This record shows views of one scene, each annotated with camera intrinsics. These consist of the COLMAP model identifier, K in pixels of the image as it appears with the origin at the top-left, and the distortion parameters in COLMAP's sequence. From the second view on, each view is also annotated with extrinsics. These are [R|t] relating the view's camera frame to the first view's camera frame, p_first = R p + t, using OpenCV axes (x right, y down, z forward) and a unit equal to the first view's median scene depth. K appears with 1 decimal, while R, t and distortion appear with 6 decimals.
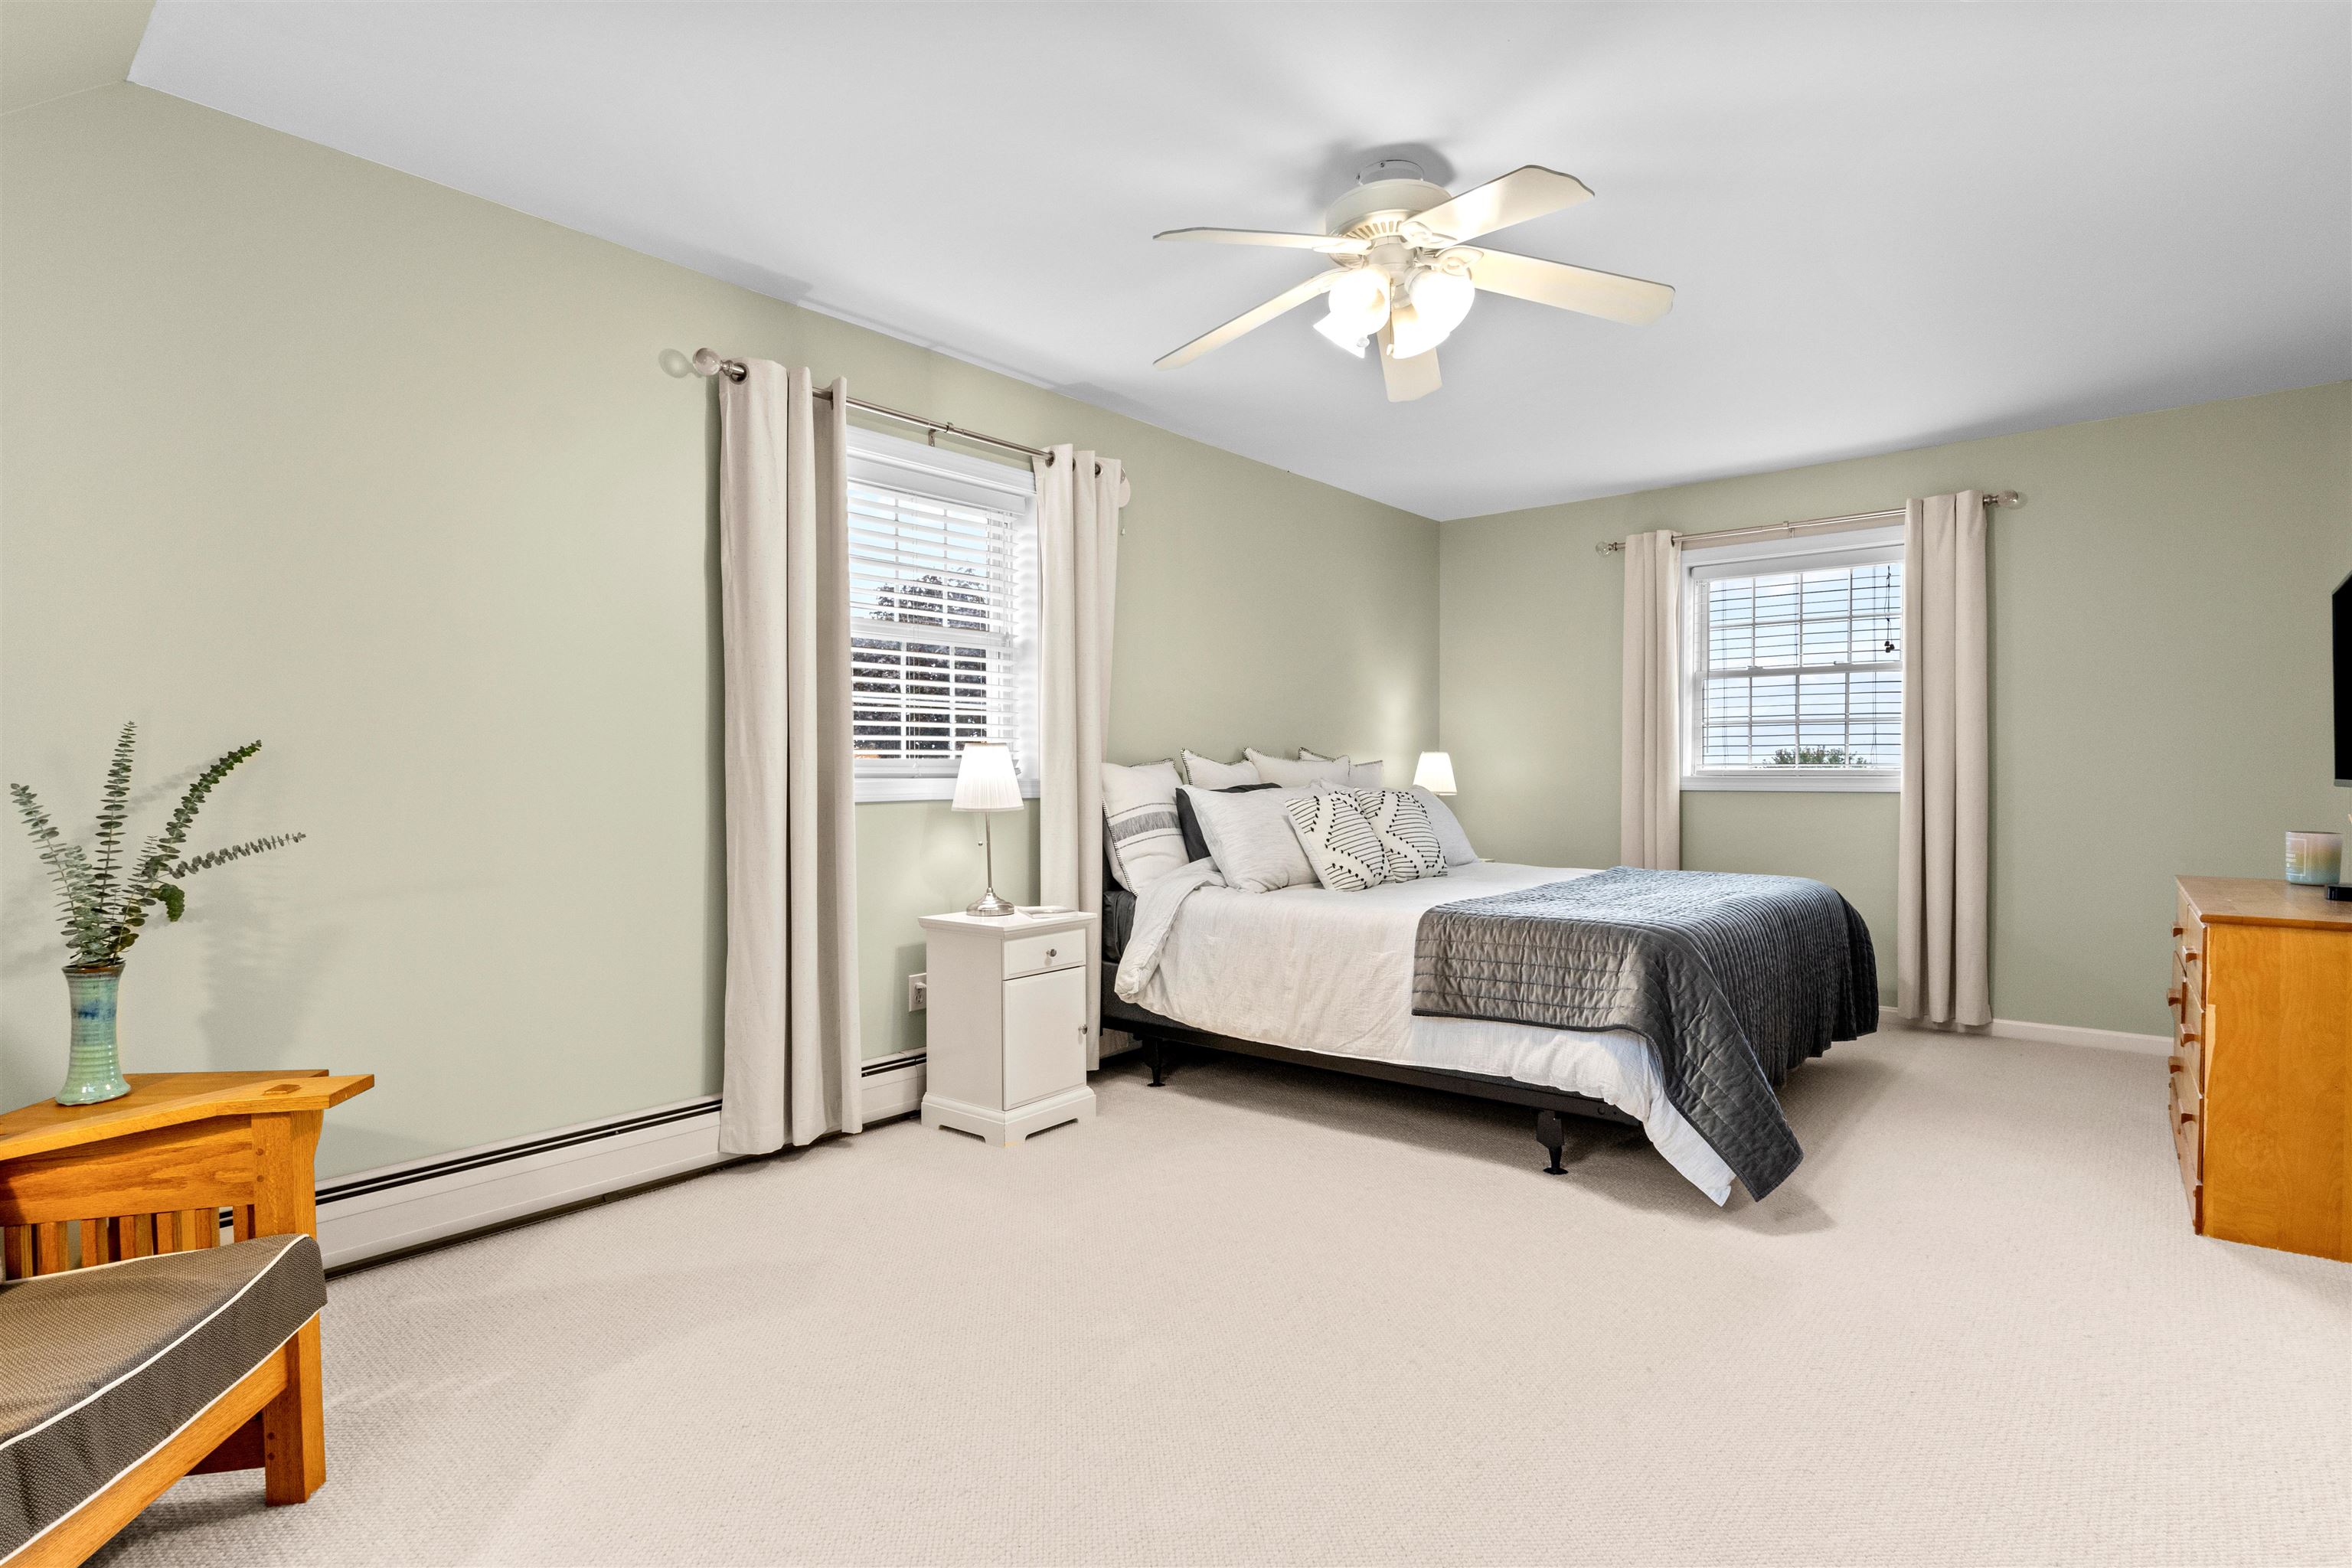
lens RADIAL K [[1176.8, 0, 1179.4], [0, 1176.8, 792.9], [0, 0, 1]] dist [0.000398, 0.000767]
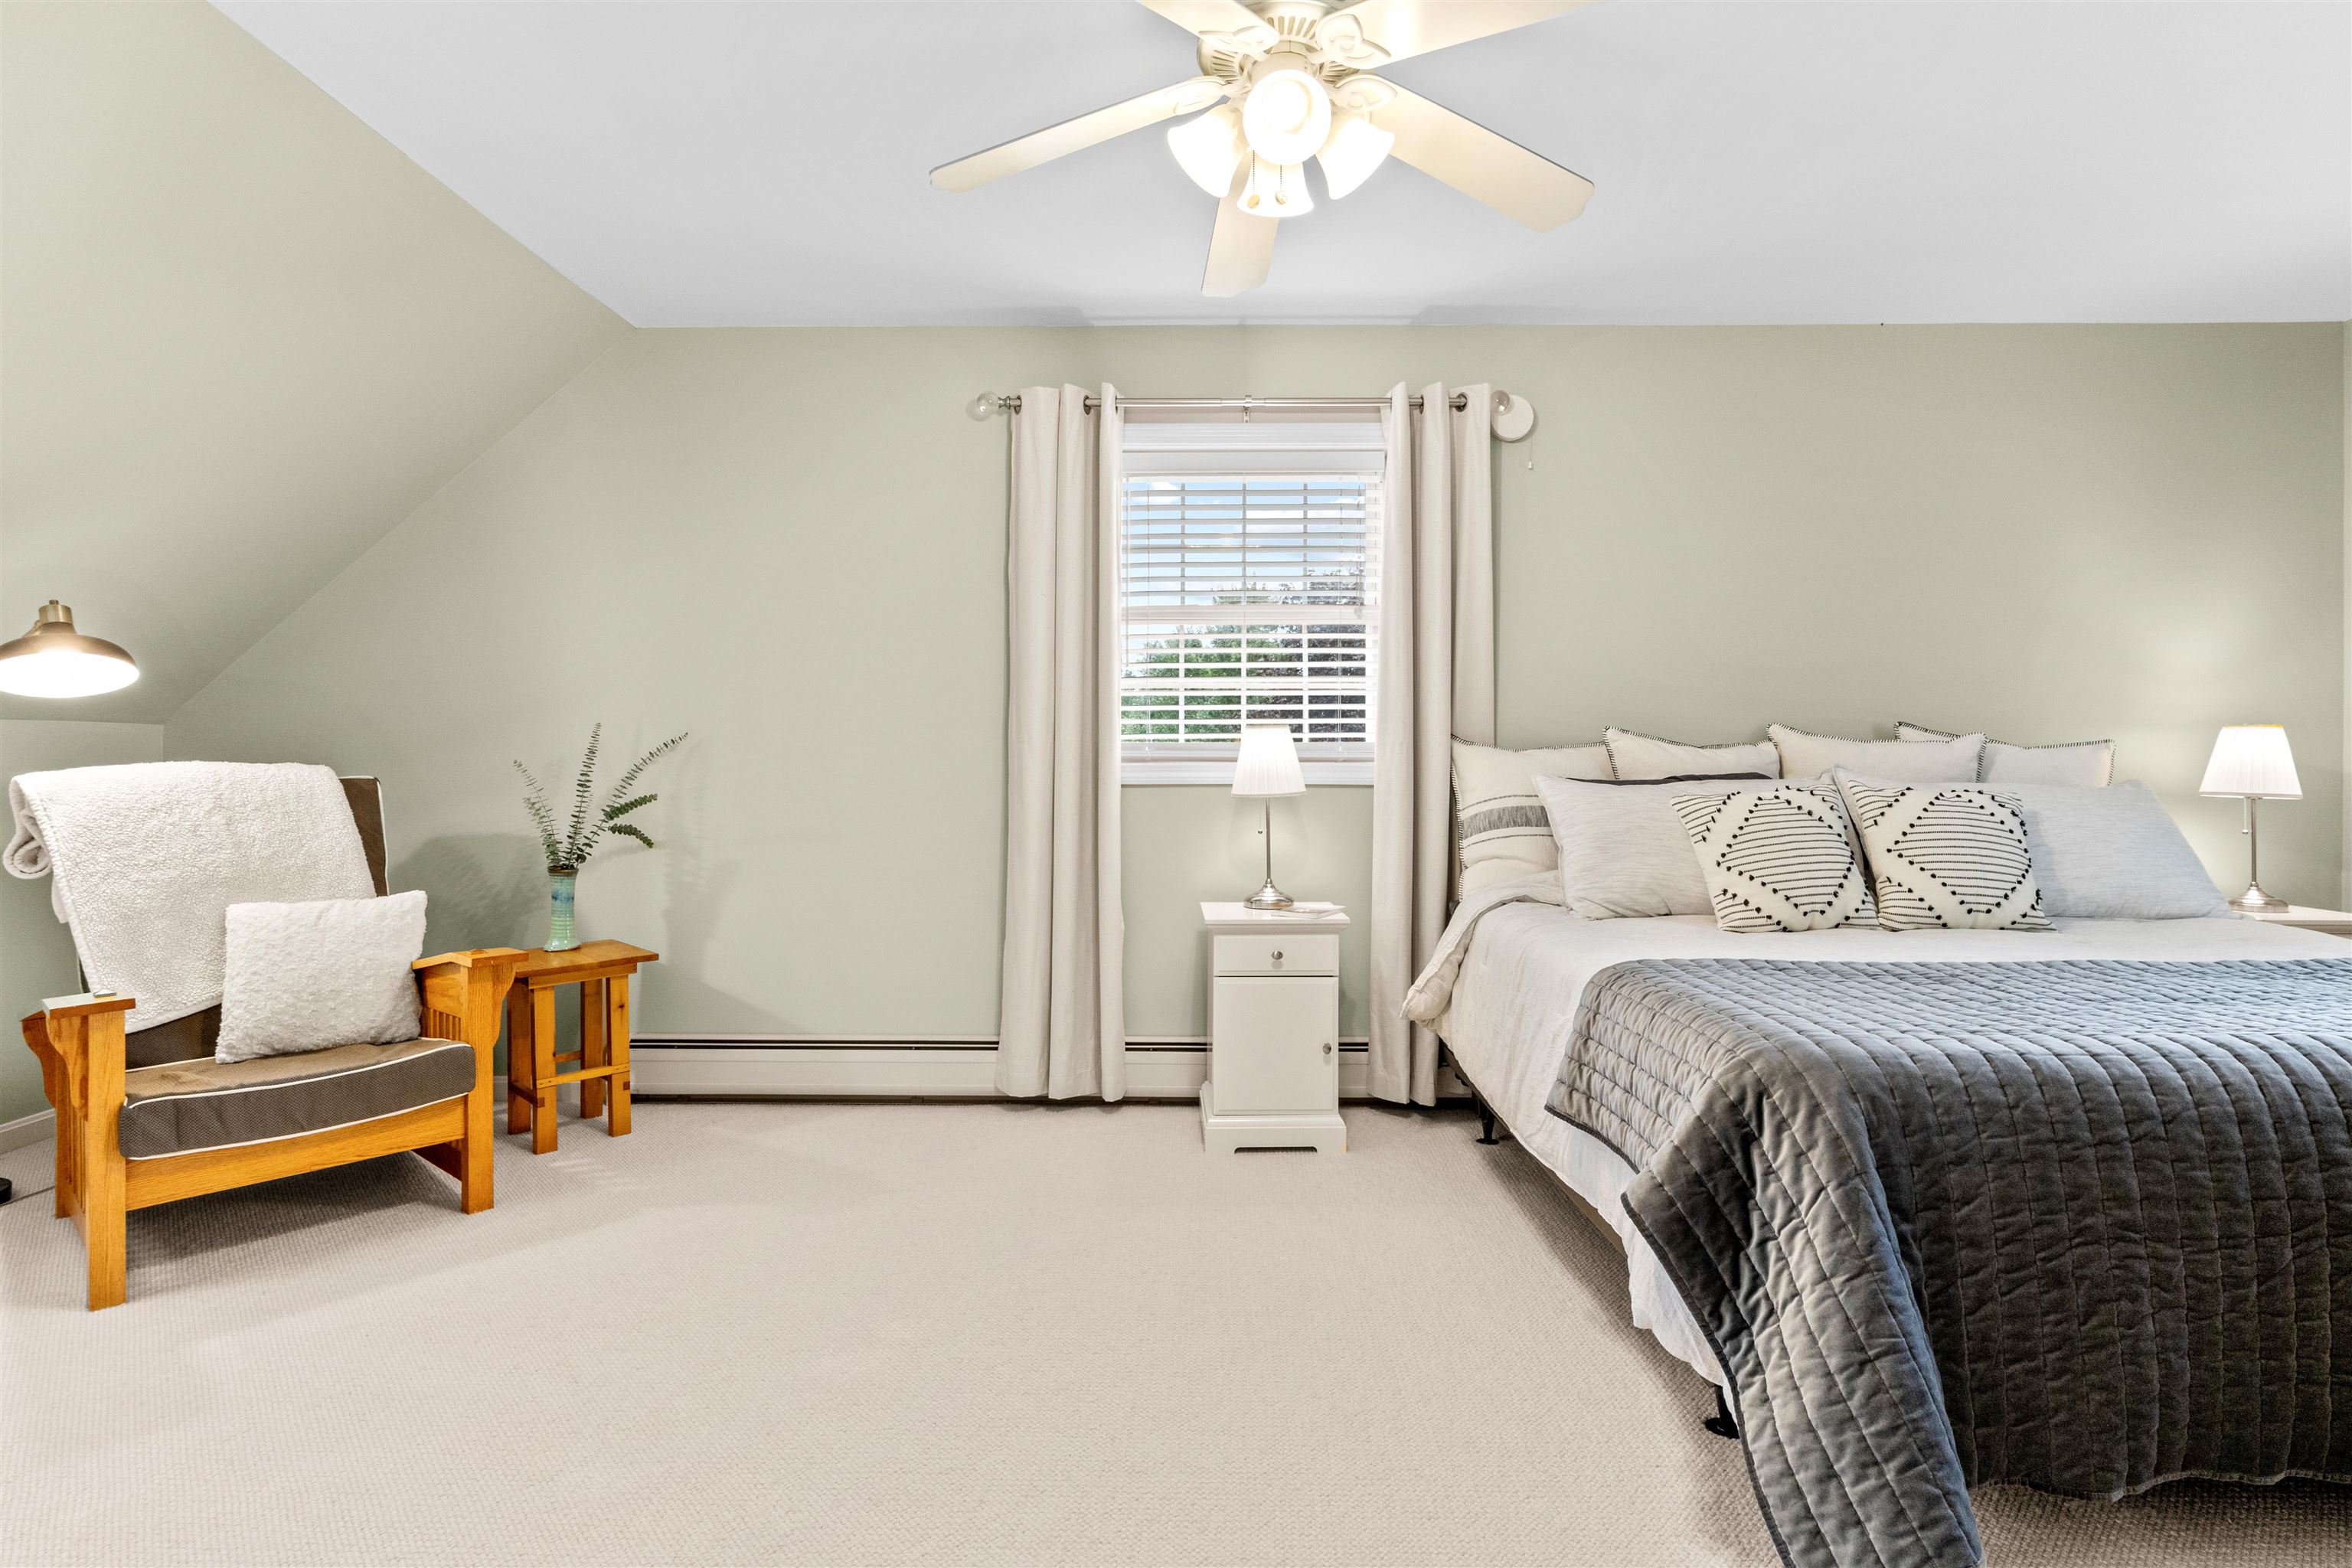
lens RADIAL K [[1161.4, 0, 1178.5], [0, 1161.4, 764.8], [0, 0, 1]] dist [0.000673, -0.000531]
pose [[0.626676, 0.004261, -0.779268, 0.524224], [-0.017475, 0.999810, -0.008586, -0.001359], [0.779084, 0.018999, 0.626632, 0.370233]]
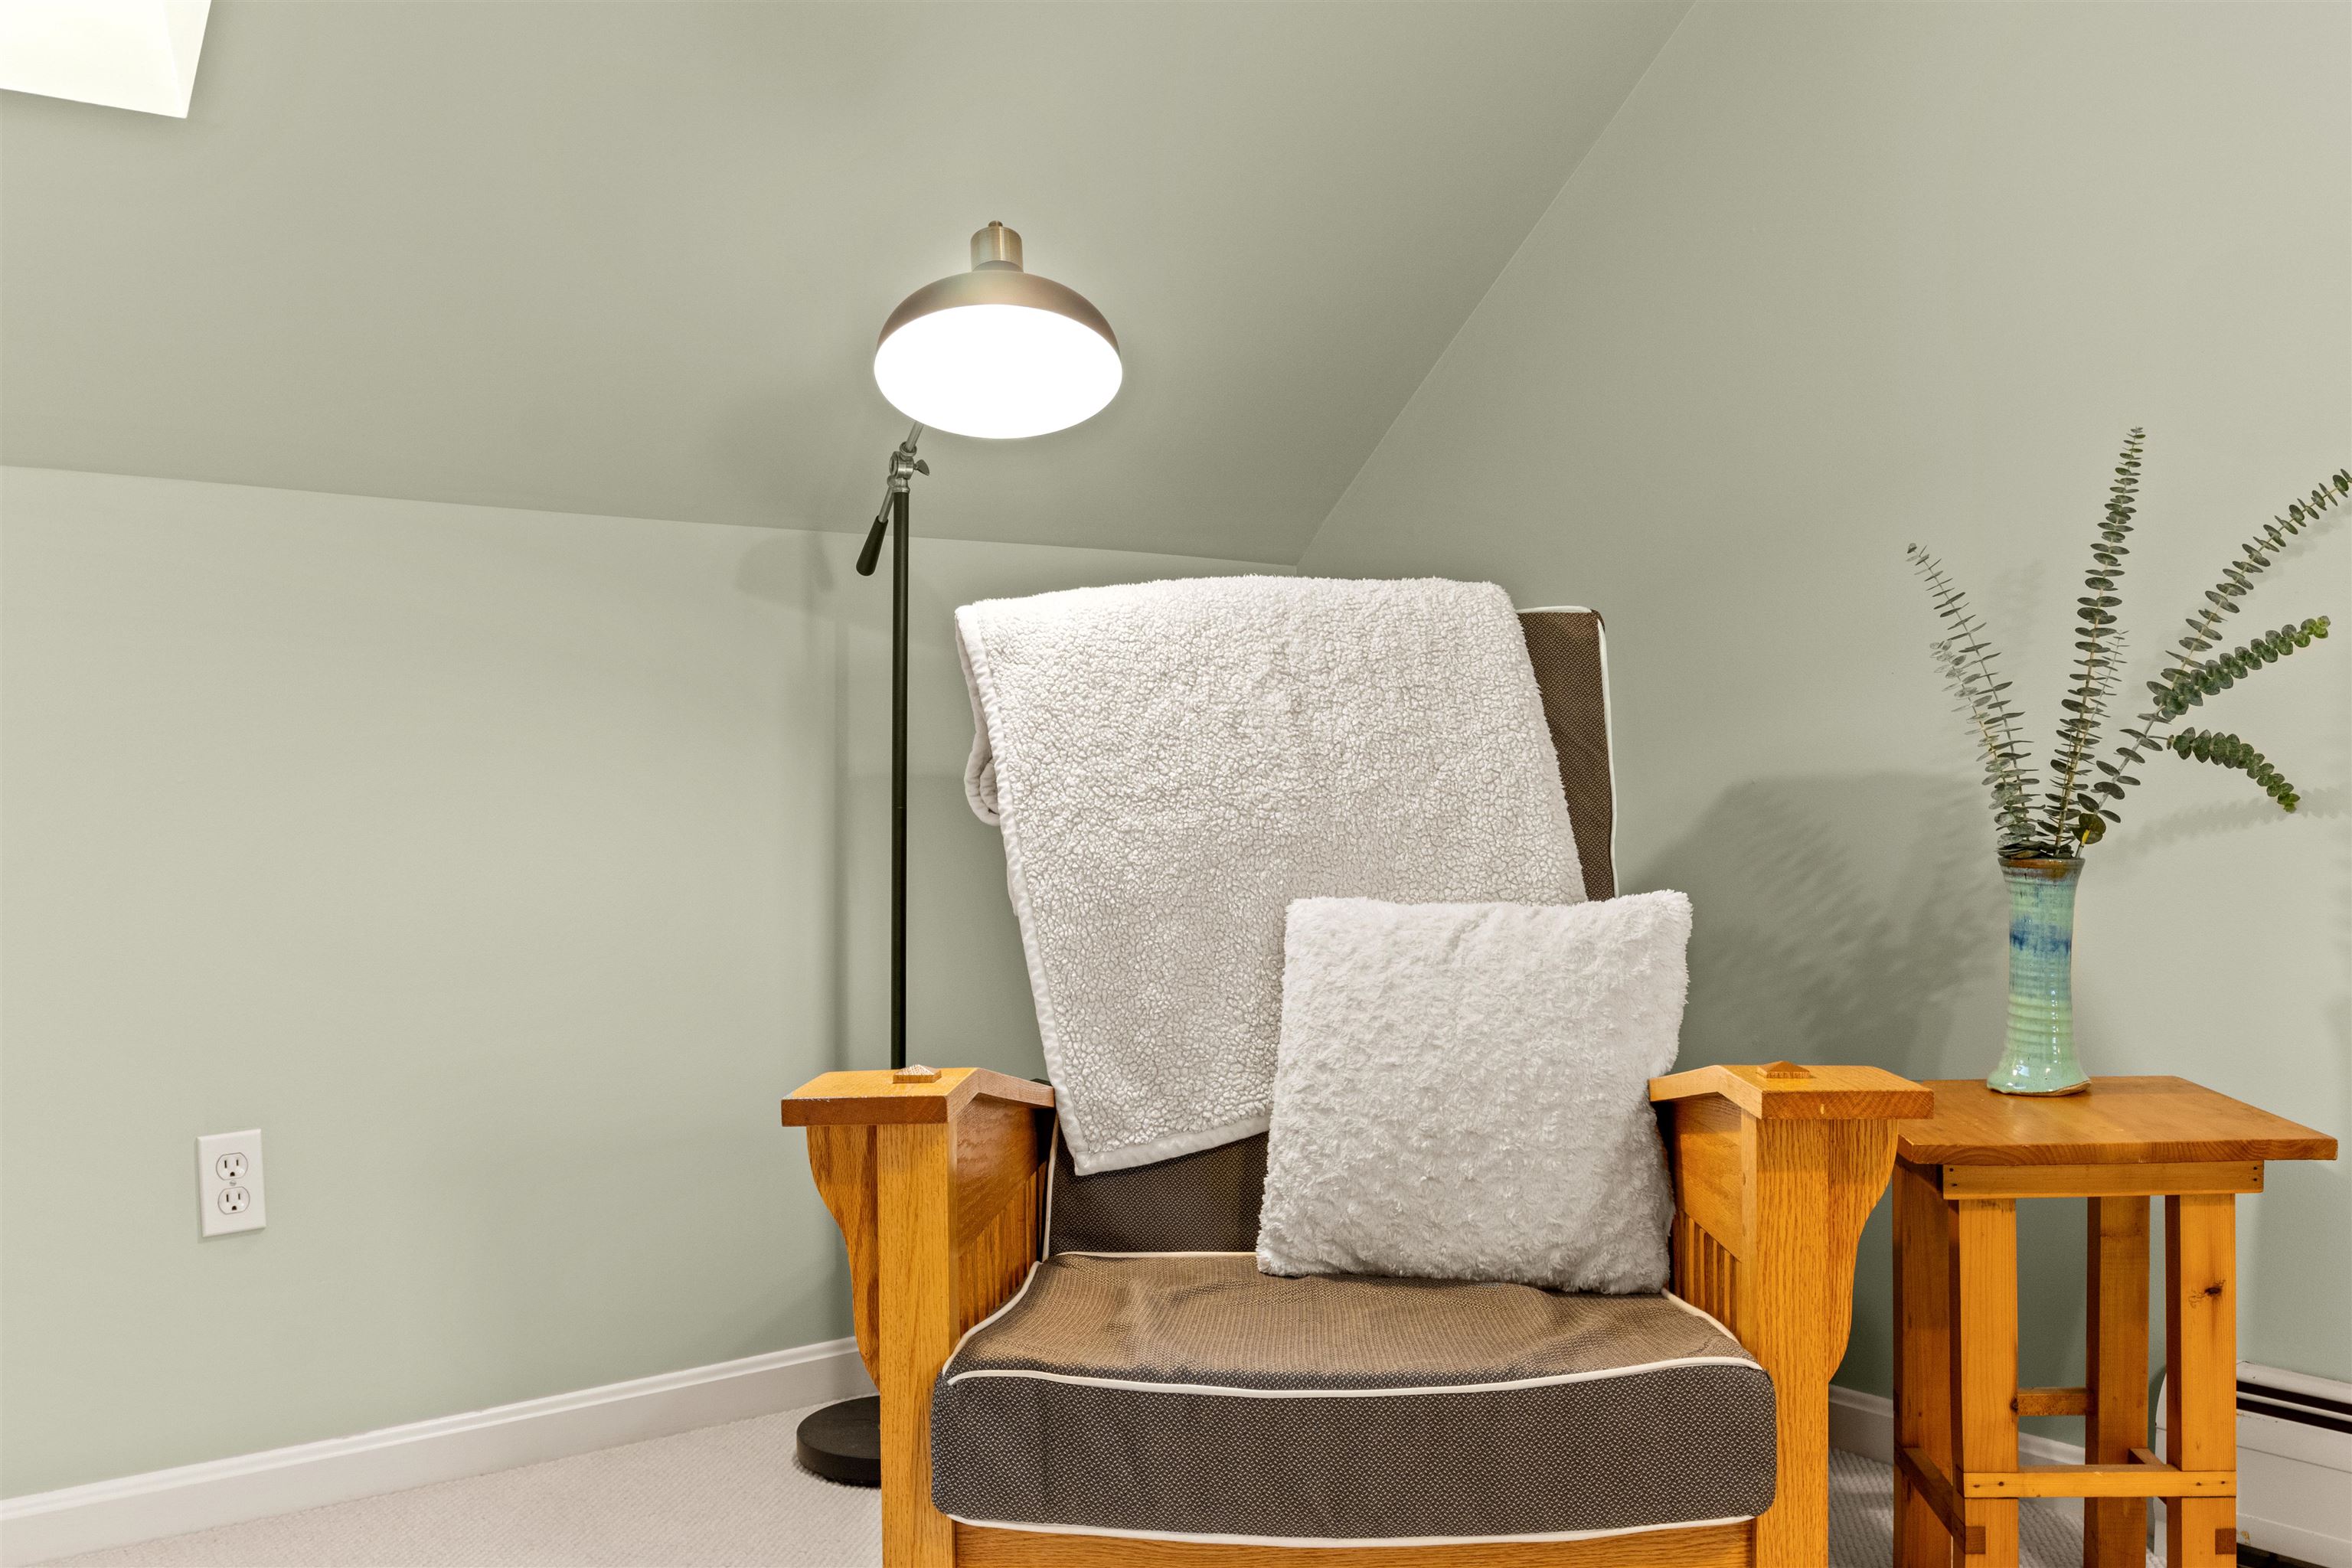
lens RADIAL K [[2045.8, 0, 1178.1], [0, 2045.8, 782.5], [0, 0, 1]] dist [-0.043652, -0.010467]
pose [[-0.207599, 0.005033, -0.978201, 0.078569], [-0.013189, 0.999881, 0.007943, 0.061786], [0.978125, 0.014551, -0.207508, 0.455729]]
